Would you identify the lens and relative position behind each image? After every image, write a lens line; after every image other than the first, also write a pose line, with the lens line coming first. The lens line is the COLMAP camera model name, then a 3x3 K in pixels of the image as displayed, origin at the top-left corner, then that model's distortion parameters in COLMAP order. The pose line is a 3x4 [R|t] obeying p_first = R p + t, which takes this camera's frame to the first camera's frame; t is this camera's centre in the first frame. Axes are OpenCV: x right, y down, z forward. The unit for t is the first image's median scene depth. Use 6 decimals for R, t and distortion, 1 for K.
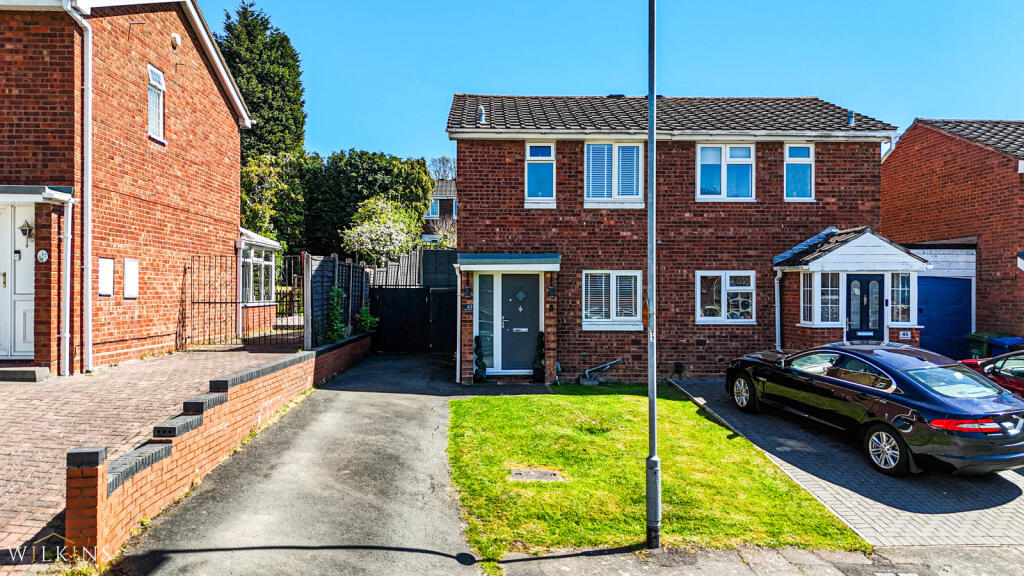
lens RADIAL K [[737.3, 0, 514.0], [0, 737.3, 287.6], [0, 0, 1]] dist [0.060130, -0.043911]
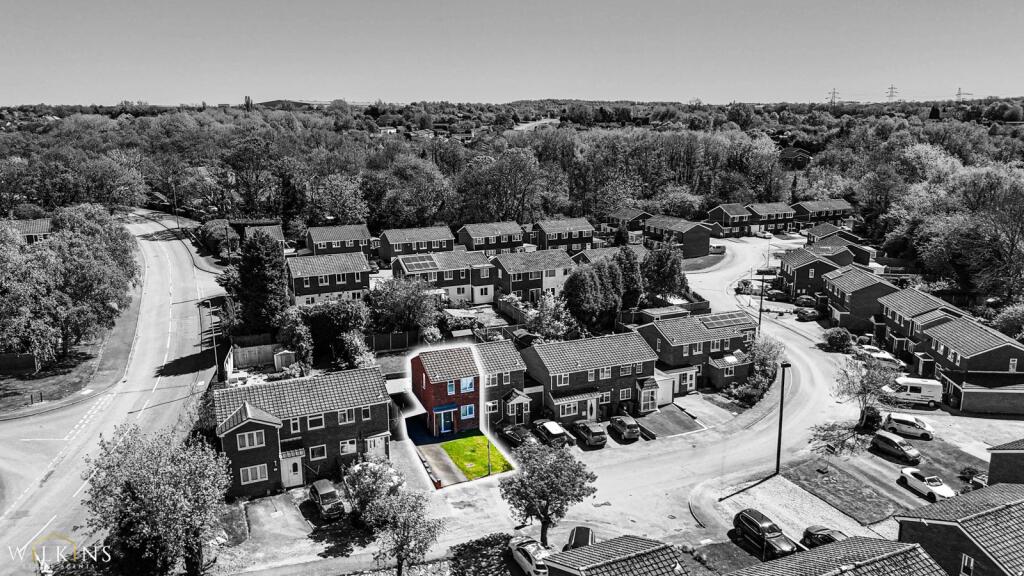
lens RADIAL K [[737.3, 0, 512.4], [0, 737.3, 287.2], [0, 0, 1]] dist [0.060130, -0.043911]
pose [[0.931494, -0.087972, 0.352958, -1.113172], [0.008207, 0.975151, 0.221390, -1.689872], [-0.363664, -0.203327, 0.909069, -2.964655]]
